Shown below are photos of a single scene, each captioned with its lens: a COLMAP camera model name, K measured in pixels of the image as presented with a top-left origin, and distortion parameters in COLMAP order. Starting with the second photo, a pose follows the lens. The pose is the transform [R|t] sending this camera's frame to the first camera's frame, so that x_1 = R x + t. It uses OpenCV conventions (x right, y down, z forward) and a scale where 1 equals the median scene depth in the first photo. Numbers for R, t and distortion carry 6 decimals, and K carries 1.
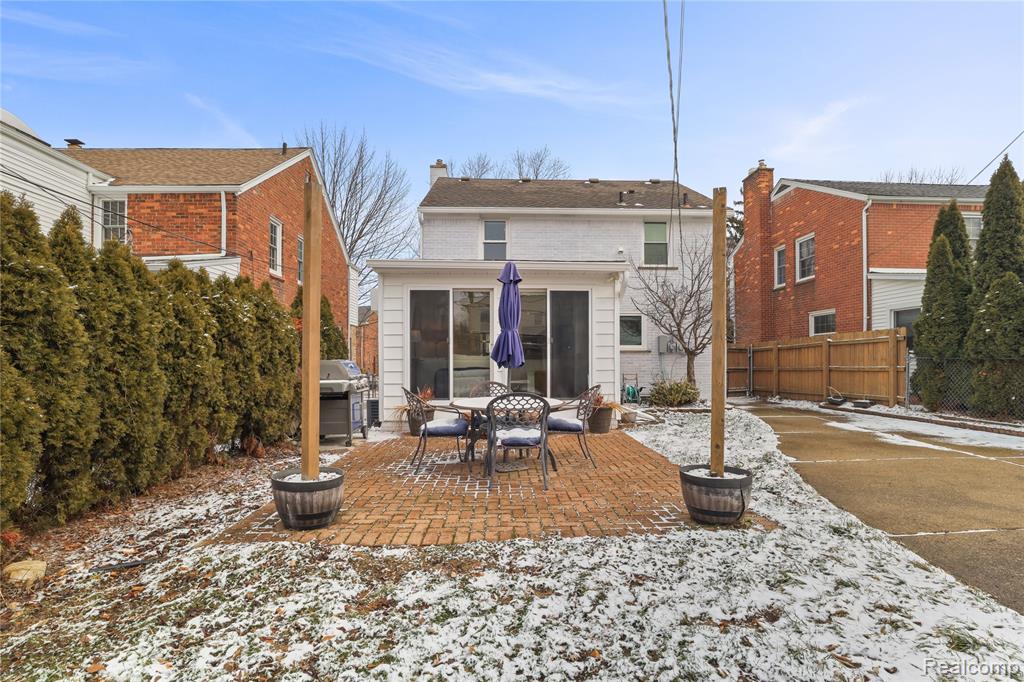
lens RADIAL K [[476.7, 0, 511.7], [0, 476.7, 350.0], [0, 0, 1]] dist [-0.032367, -0.000286]
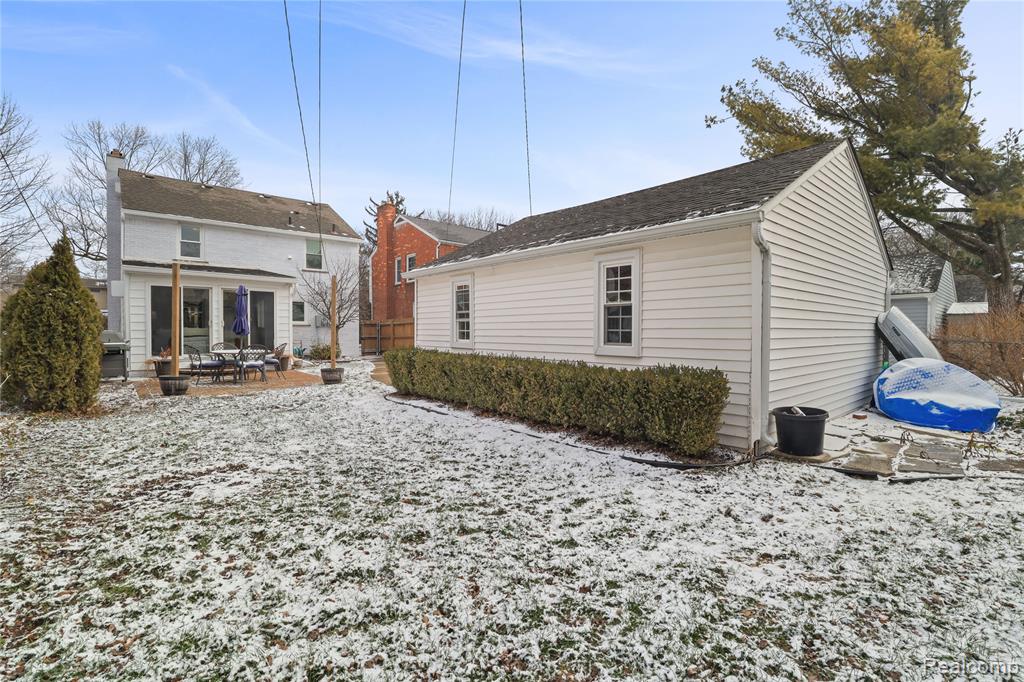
lens RADIAL K [[476.7, 0, 511.7], [0, 476.7, 350.0], [0, 0, 1]] dist [-0.032367, -0.000286]
pose [[0.773575, -0.018844, 0.633425, -0.182754], [-0.020929, 0.998253, 0.055257, -0.017039], [-0.633359, -0.056003, 0.771829, -0.621302]]
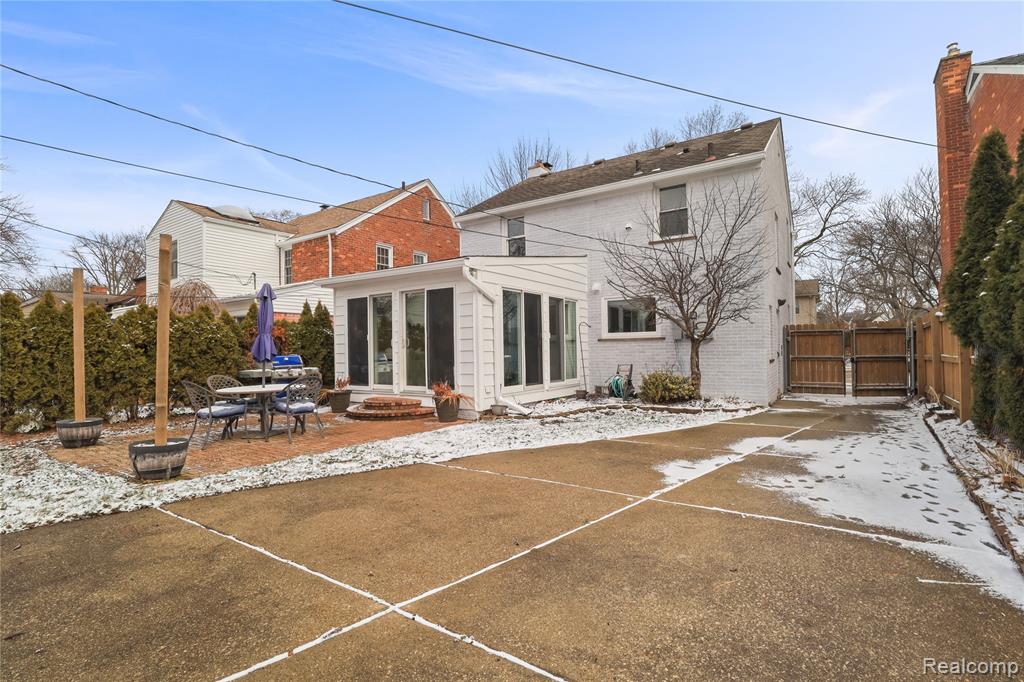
lens RADIAL K [[476.7, 0, 511.7], [0, 476.7, 350.0], [0, 0, 1]] dist [-0.032367, -0.000286]
pose [[0.803444, -0.006947, -0.595340, 0.599433], [0.027060, 0.999325, 0.024858, -0.005186], [0.594766, -0.036082, 0.803089, 0.142043]]
